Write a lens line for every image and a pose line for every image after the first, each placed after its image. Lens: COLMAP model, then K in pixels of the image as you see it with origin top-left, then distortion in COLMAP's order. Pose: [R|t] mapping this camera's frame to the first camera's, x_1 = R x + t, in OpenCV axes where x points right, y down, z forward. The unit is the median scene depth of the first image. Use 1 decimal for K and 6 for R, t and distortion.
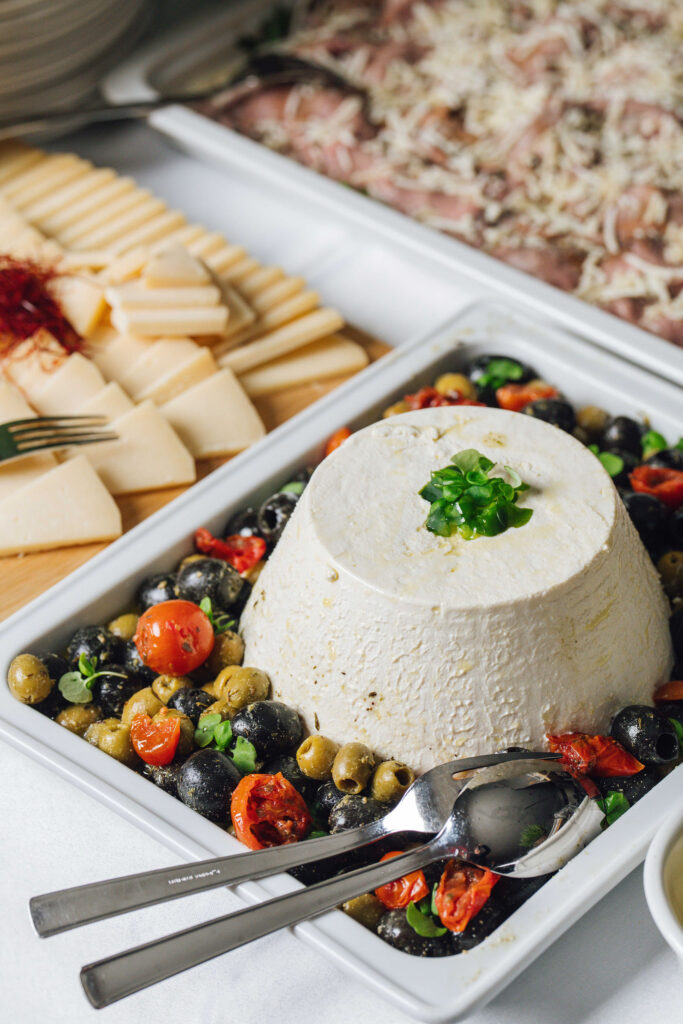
lens RADIAL K [[2876.9, 0, 342.4], [0, 2876.9, 511.0], [0, 0, 1]] dist [0.075715, 0.000000]
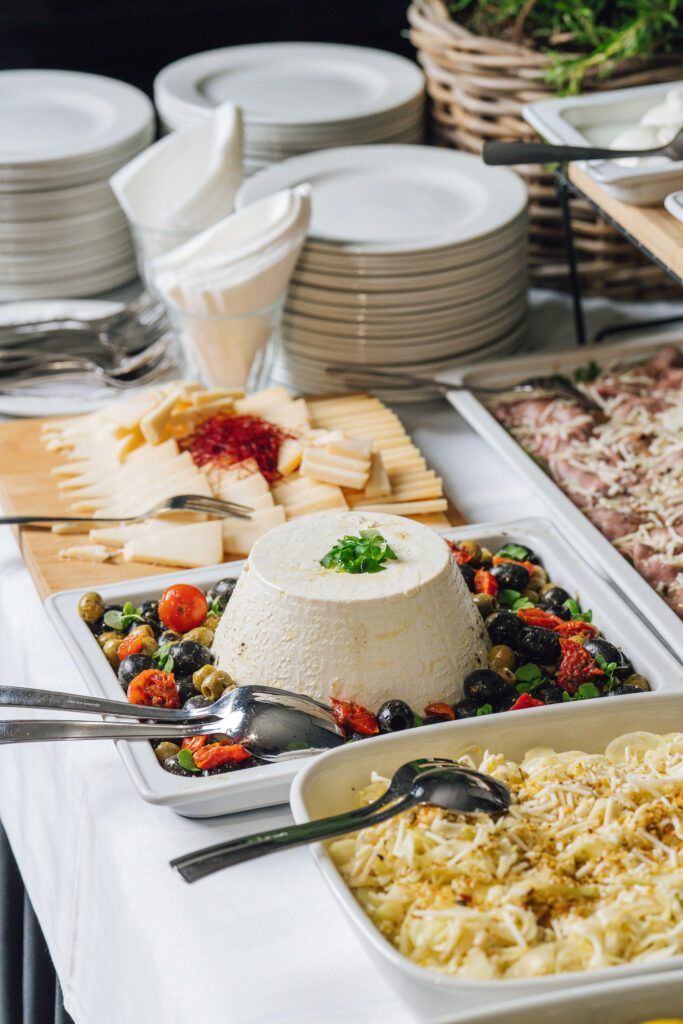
lens RADIAL K [[2876.9, 0, 338.5], [0, 2876.9, 512.5], [0, 0, 1]] dist [0.075715, 0.000000]
pose [[0.857051, 0.211281, -0.469920, 0.776838], [-0.324331, 0.929910, -0.173426, 0.252244], [0.400341, 0.301045, 0.865505, -0.354675]]
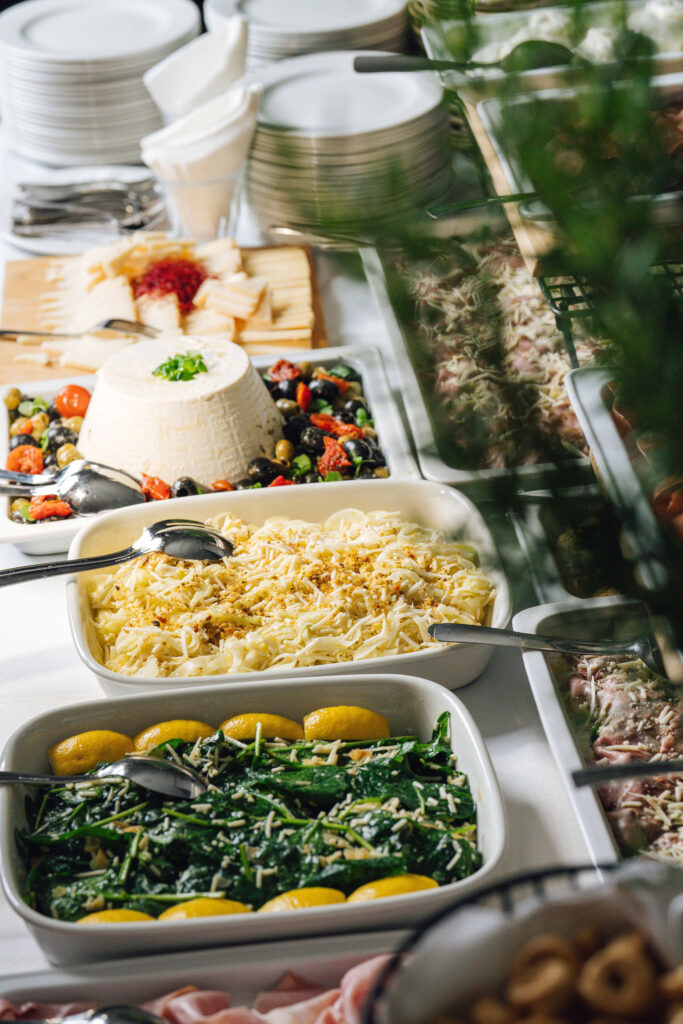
lens RADIAL K [[2399.5, 0, 343.4], [0, 2399.5, 511.7], [0, 0, 1]] dist [-0.032889, 0.000000]
pose [[0.755584, 0.287483, -0.588597, 1.206677], [-0.386052, 0.921351, -0.045570, 0.127411], [0.529203, 0.261661, 0.807141, -0.305196]]
